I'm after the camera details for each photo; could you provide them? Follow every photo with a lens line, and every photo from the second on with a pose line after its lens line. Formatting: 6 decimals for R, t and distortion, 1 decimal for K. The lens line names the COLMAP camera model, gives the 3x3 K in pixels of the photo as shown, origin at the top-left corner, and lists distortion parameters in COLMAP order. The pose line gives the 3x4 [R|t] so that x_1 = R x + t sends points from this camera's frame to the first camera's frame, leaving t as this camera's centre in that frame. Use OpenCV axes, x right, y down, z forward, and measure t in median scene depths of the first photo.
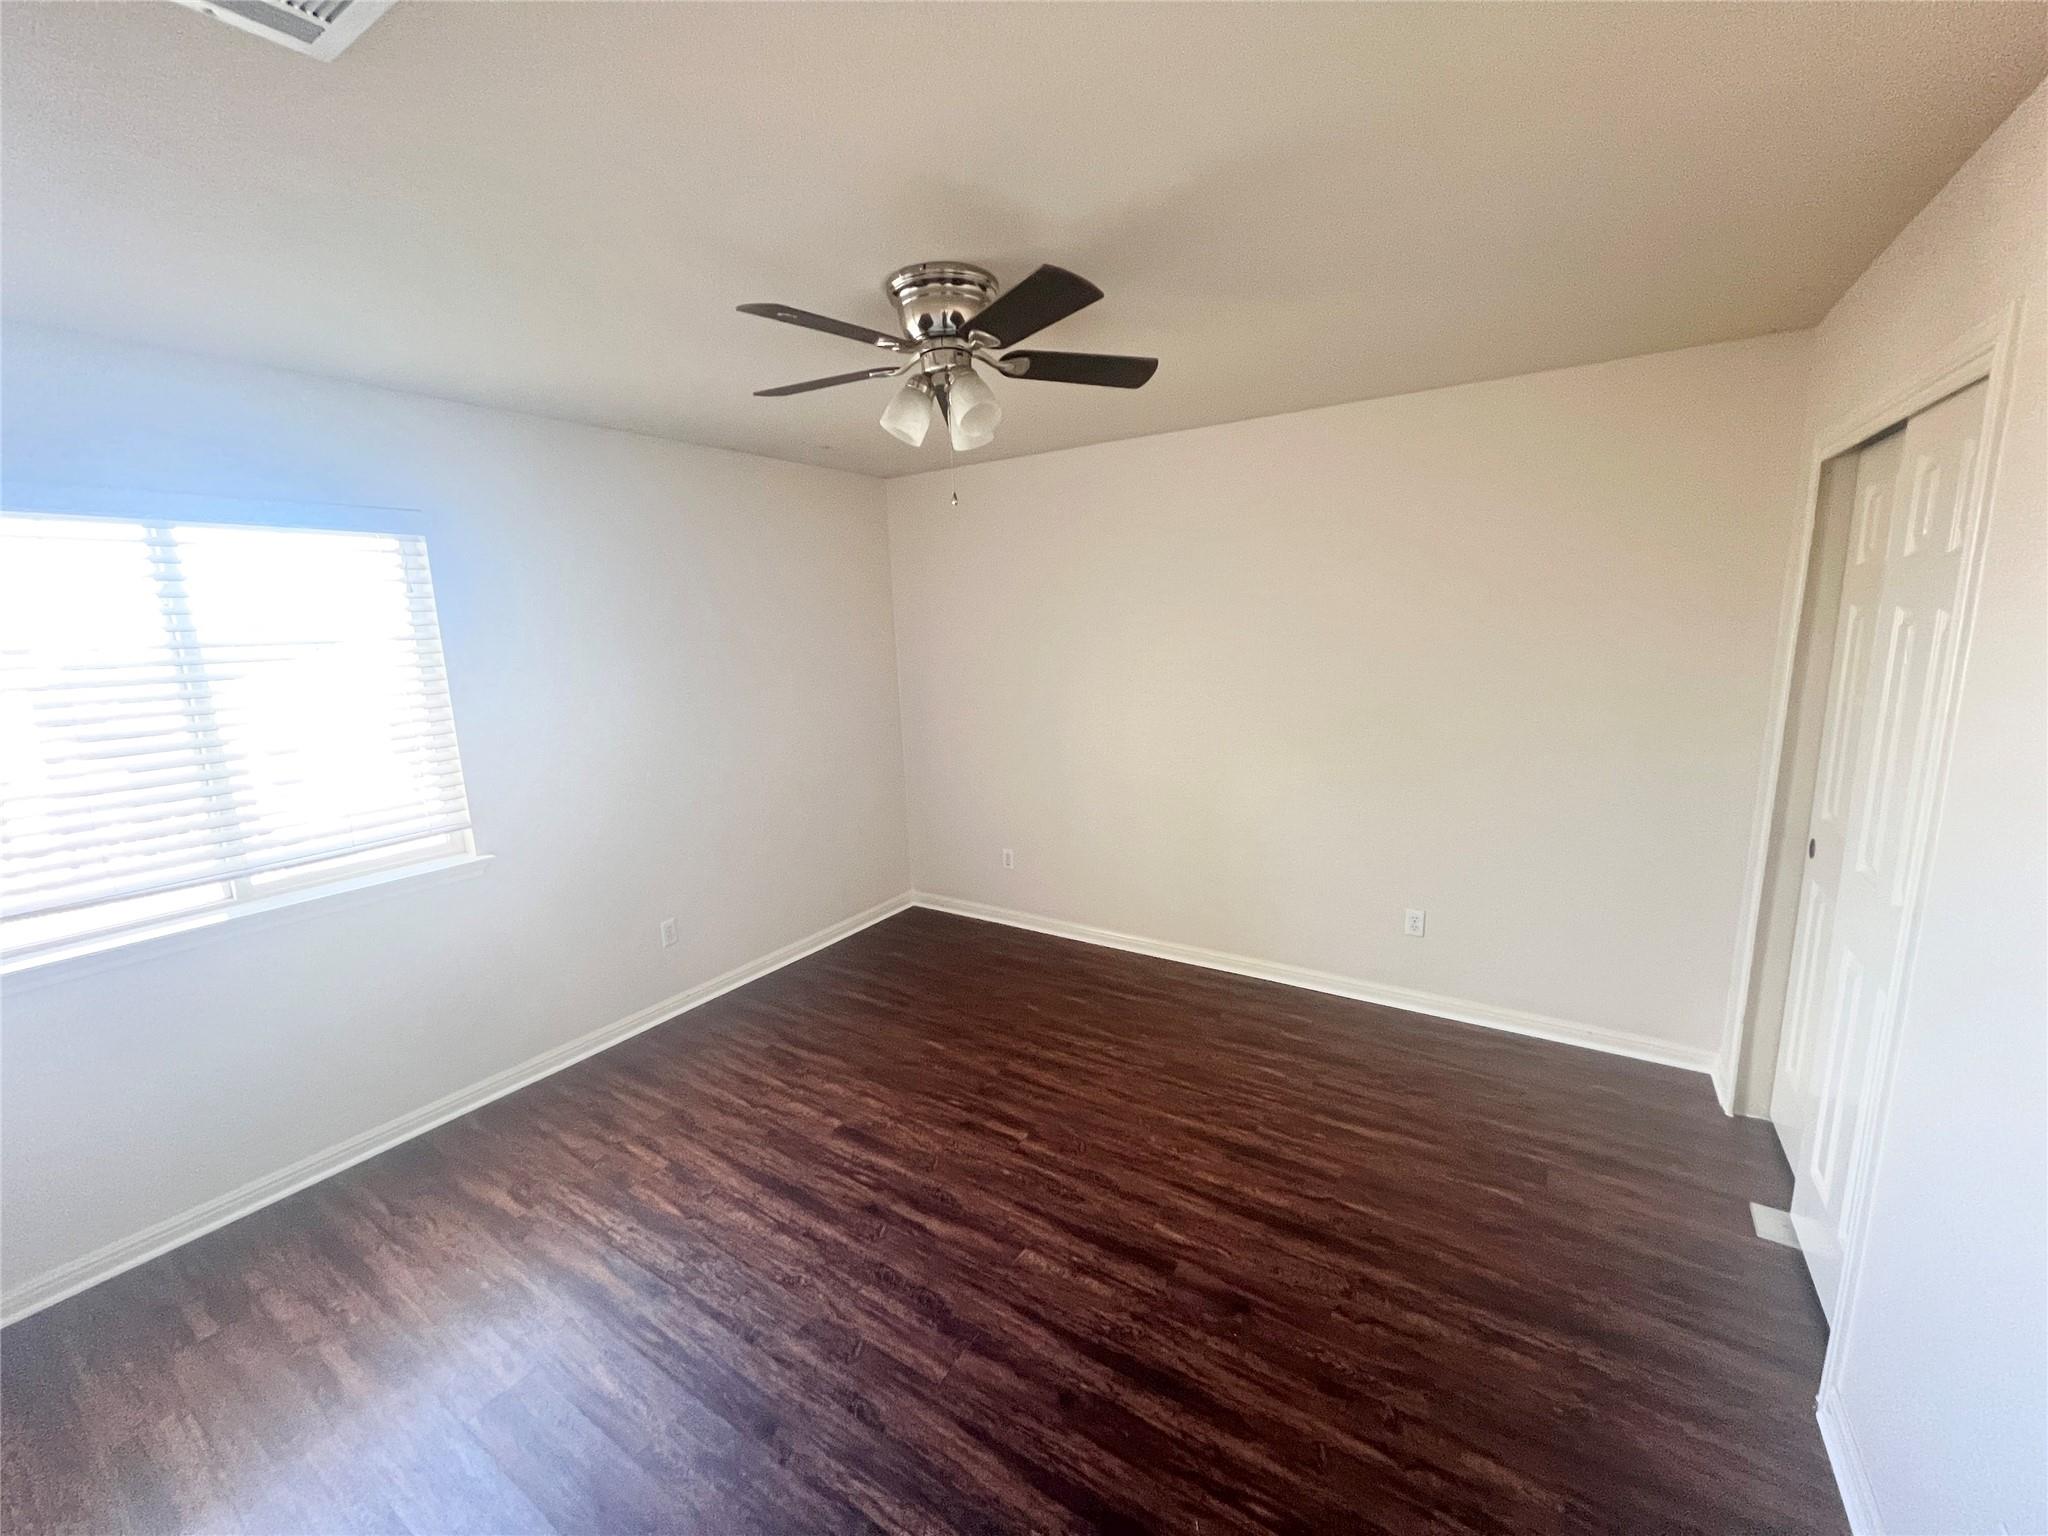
lens RADIAL K [[818.3, 0, 1036.1], [0, 818.3, 769.6], [0, 0, 1]] dist [-0.000267, 0.000280]
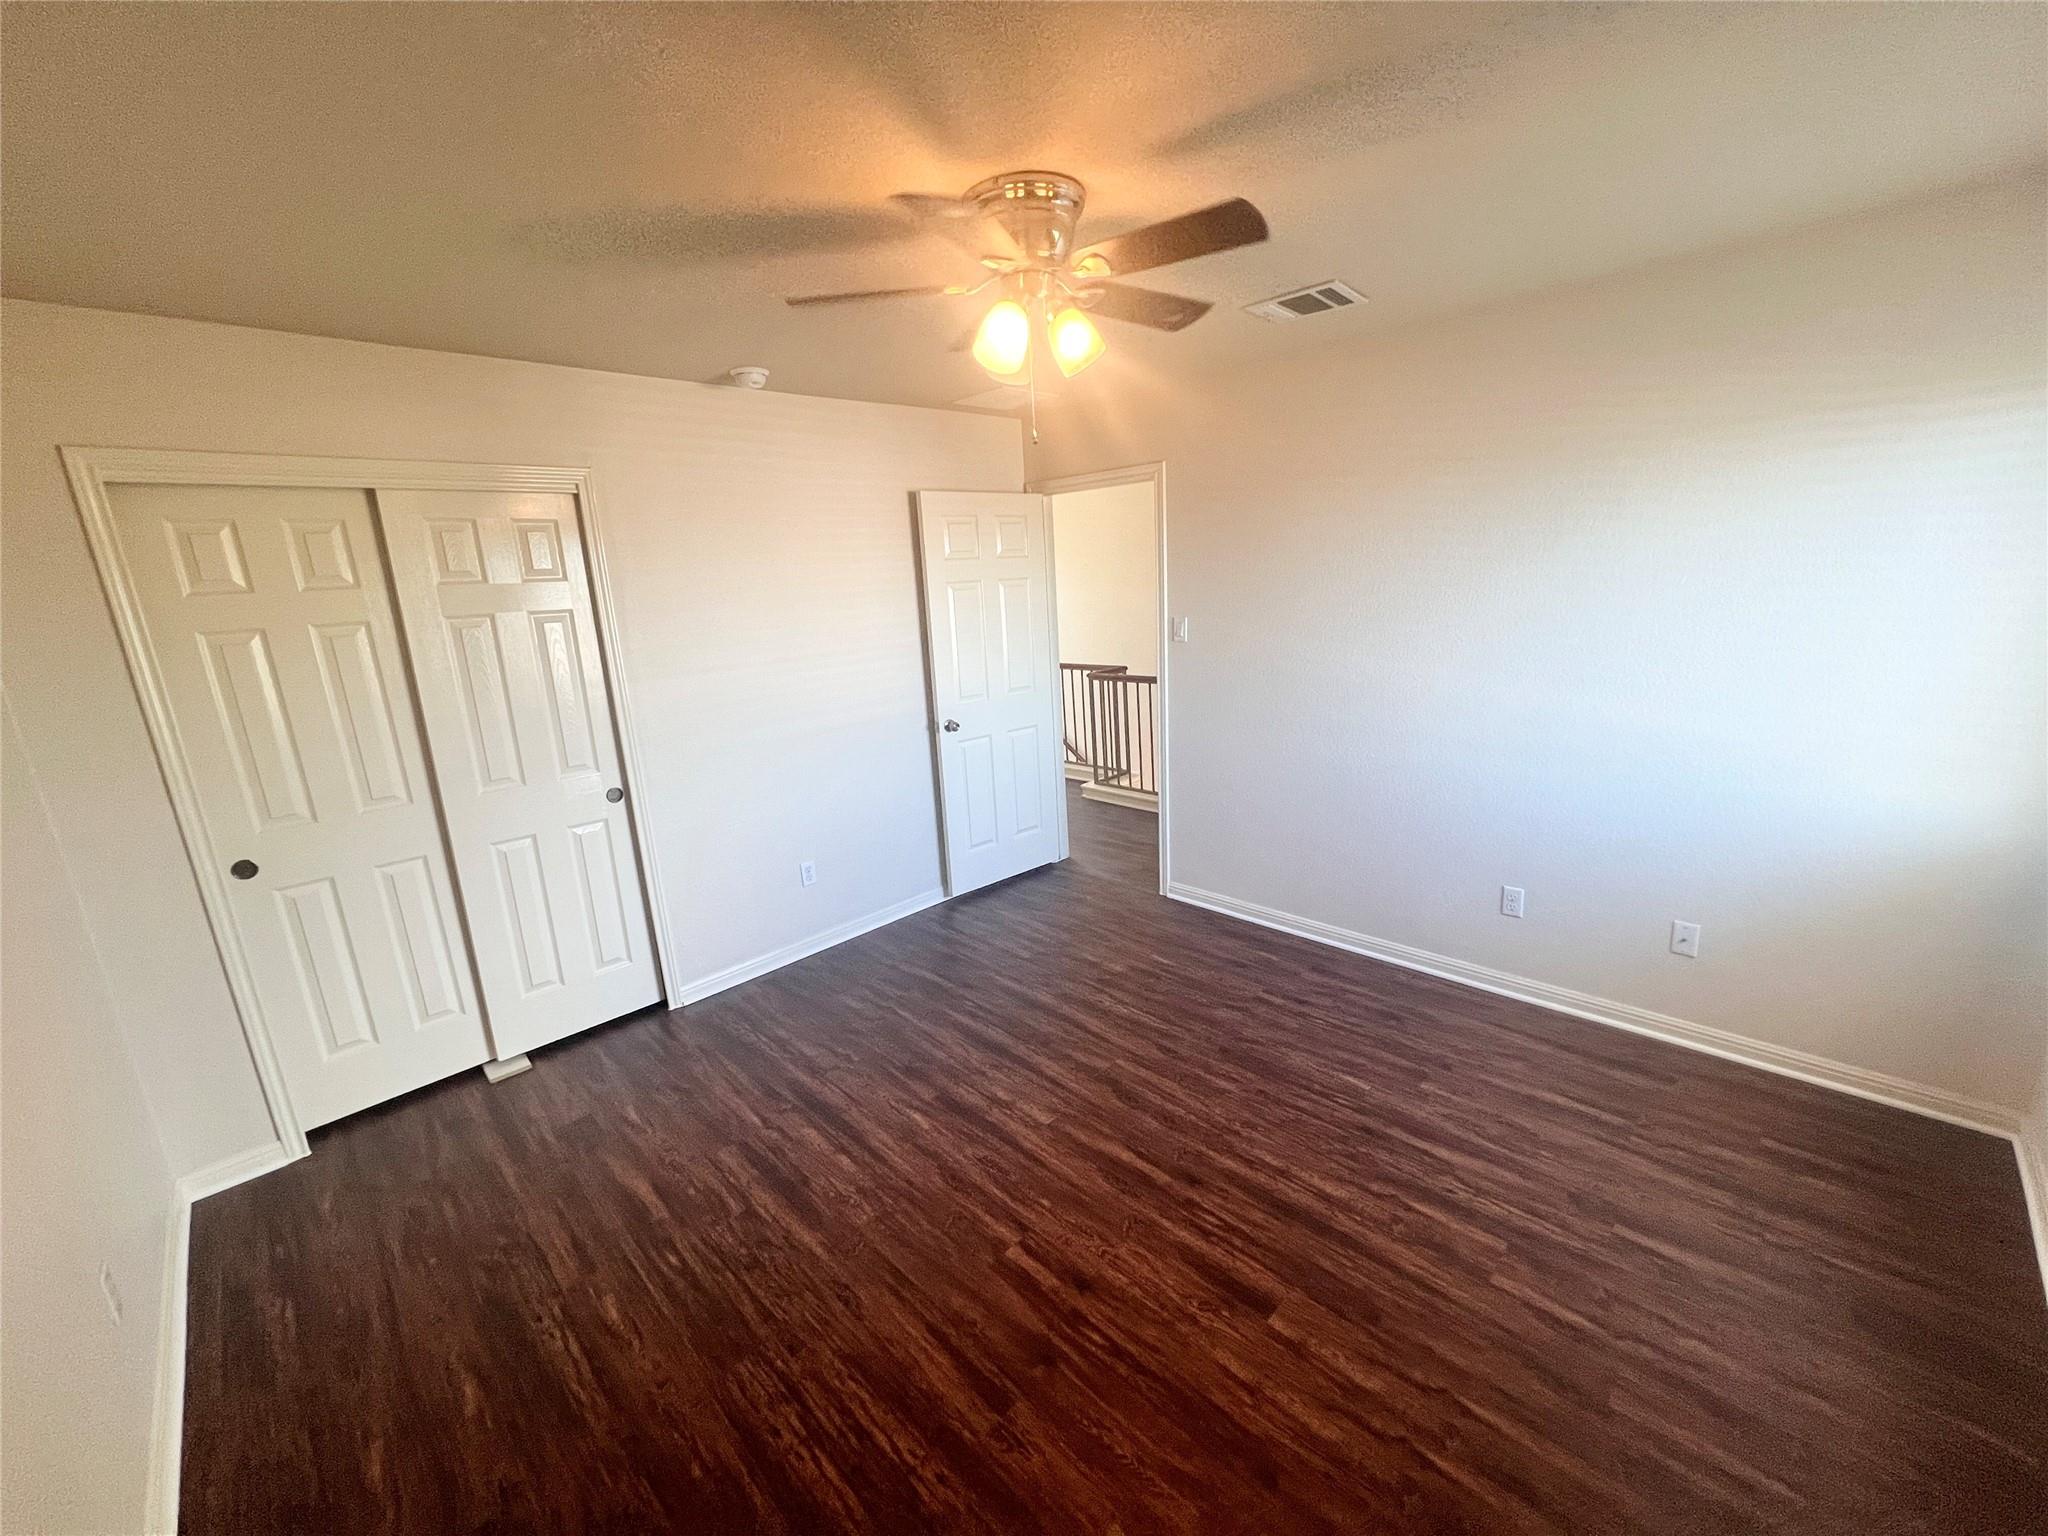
lens RADIAL K [[818.3, 0, 1028.4], [0, 818.3, 764.5], [0, 0, 1]] dist [-0.000267, 0.000280]
pose [[-0.971049, 0.035043, 0.236295, -0.272877], [0.127211, 0.913111, 0.387357, -0.318610], [-0.202190, 0.406202, -0.891134, 1.787597]]
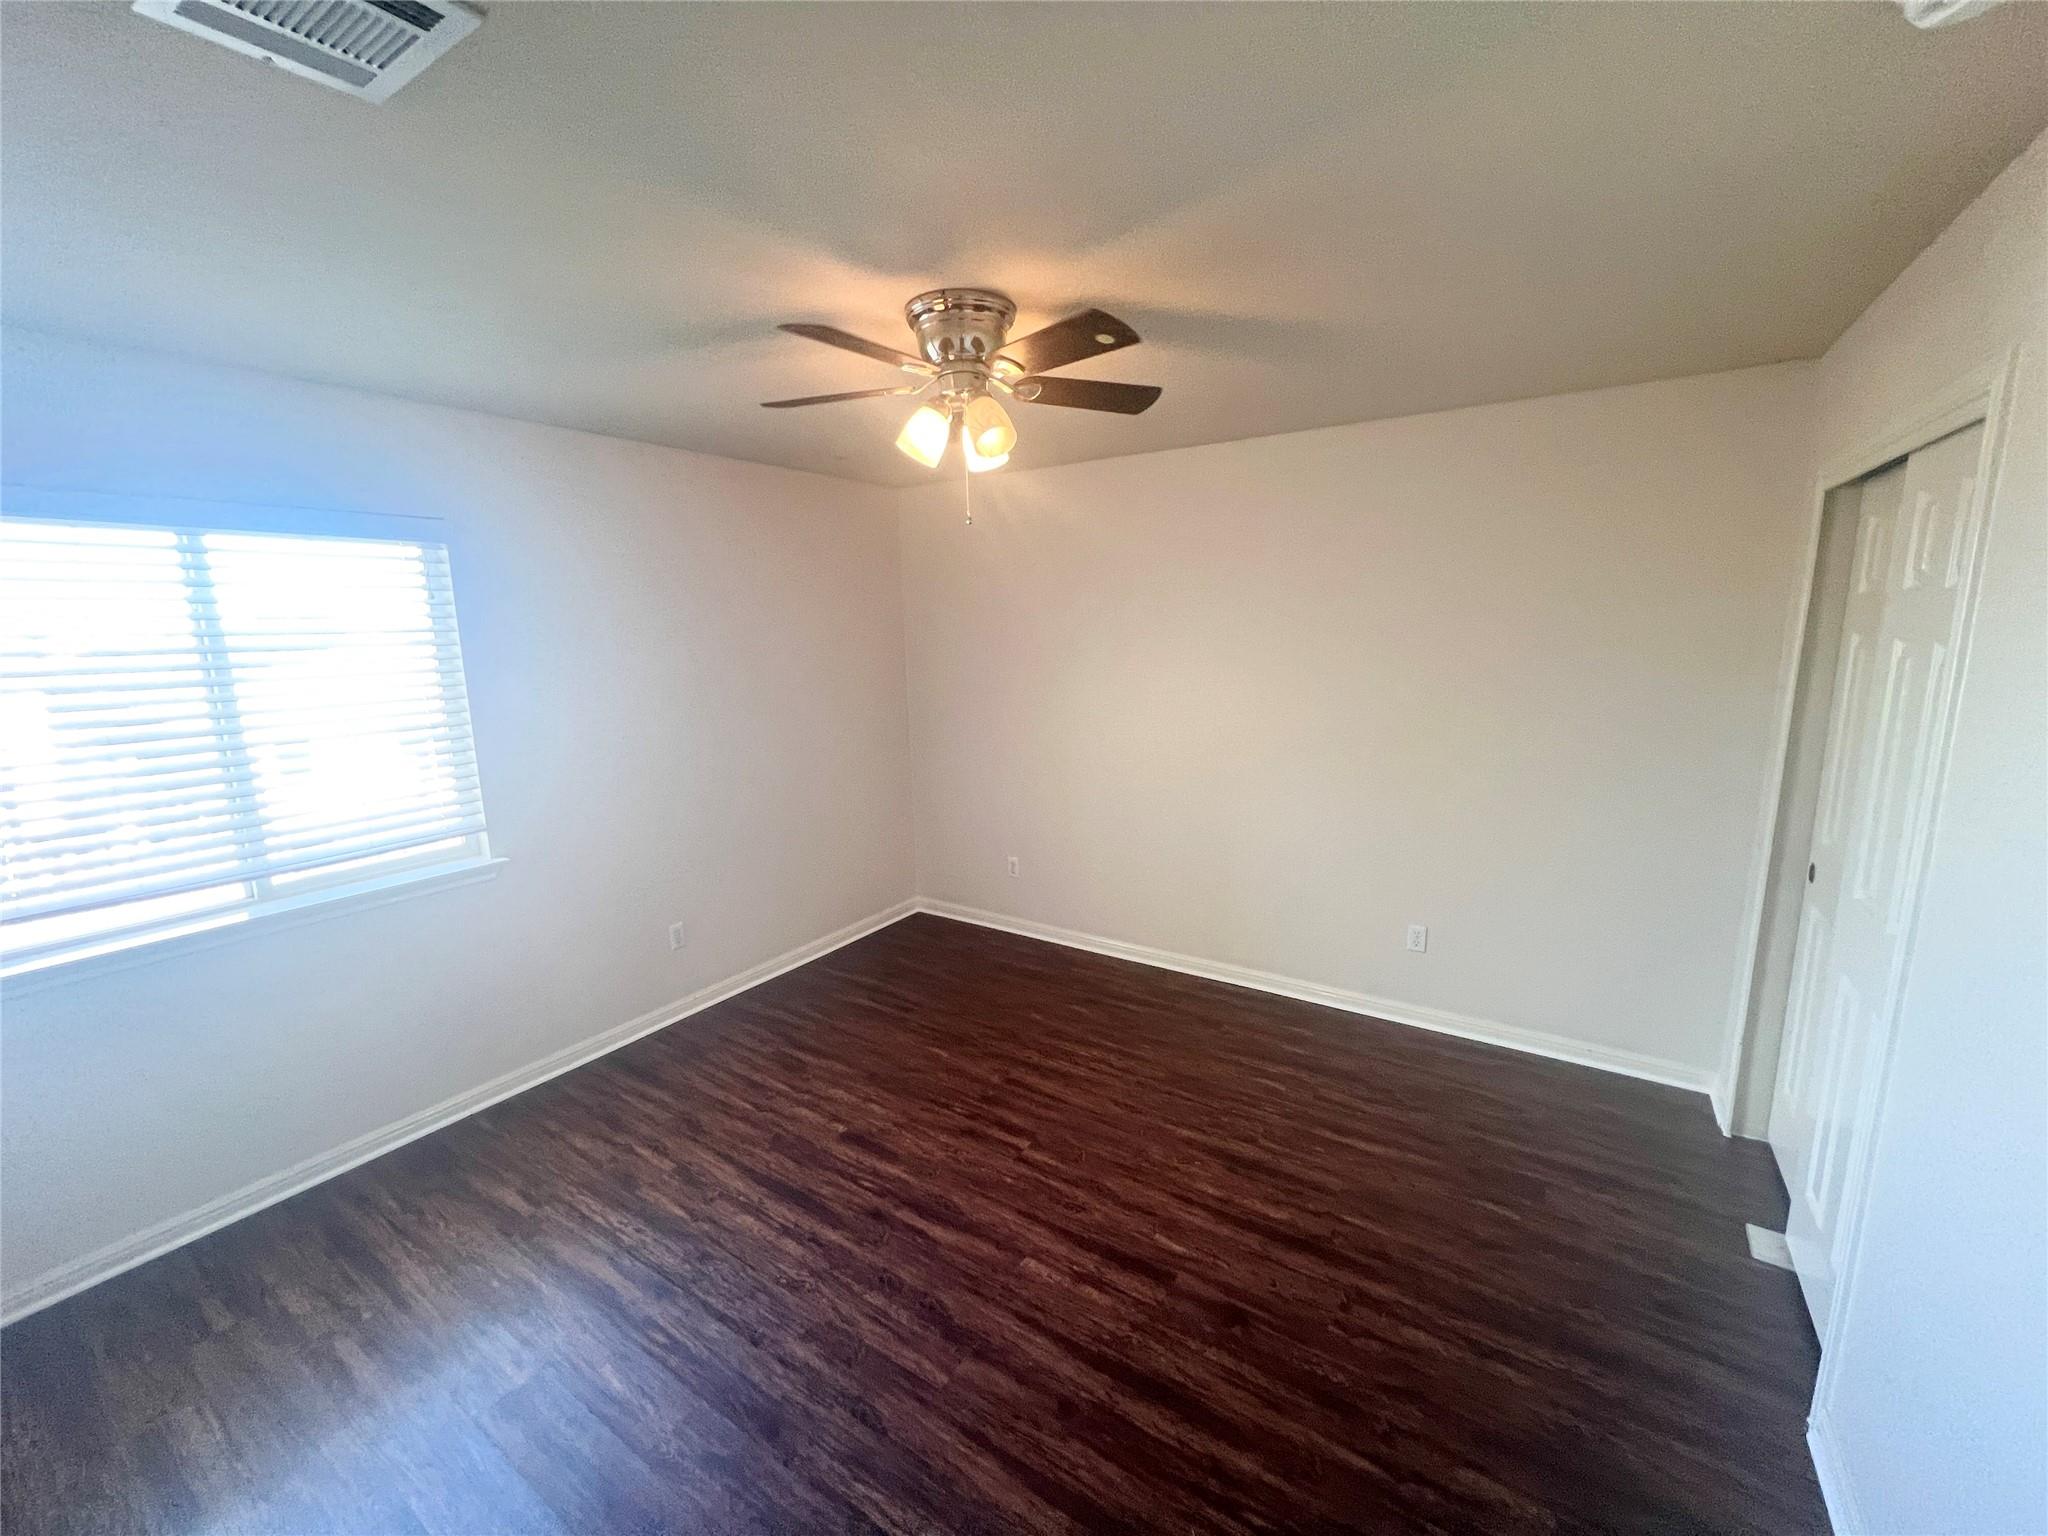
lens RADIAL K [[818.3, 0, 1036.7], [0, 818.3, 770.5], [0, 0, 1]] dist [-0.000267, 0.000280]
pose [[0.999873, 0.015351, -0.004308, -0.005617], [-0.015370, 0.999873, -0.004234, -0.012324], [0.004243, 0.004300, 0.999982, -0.015494]]
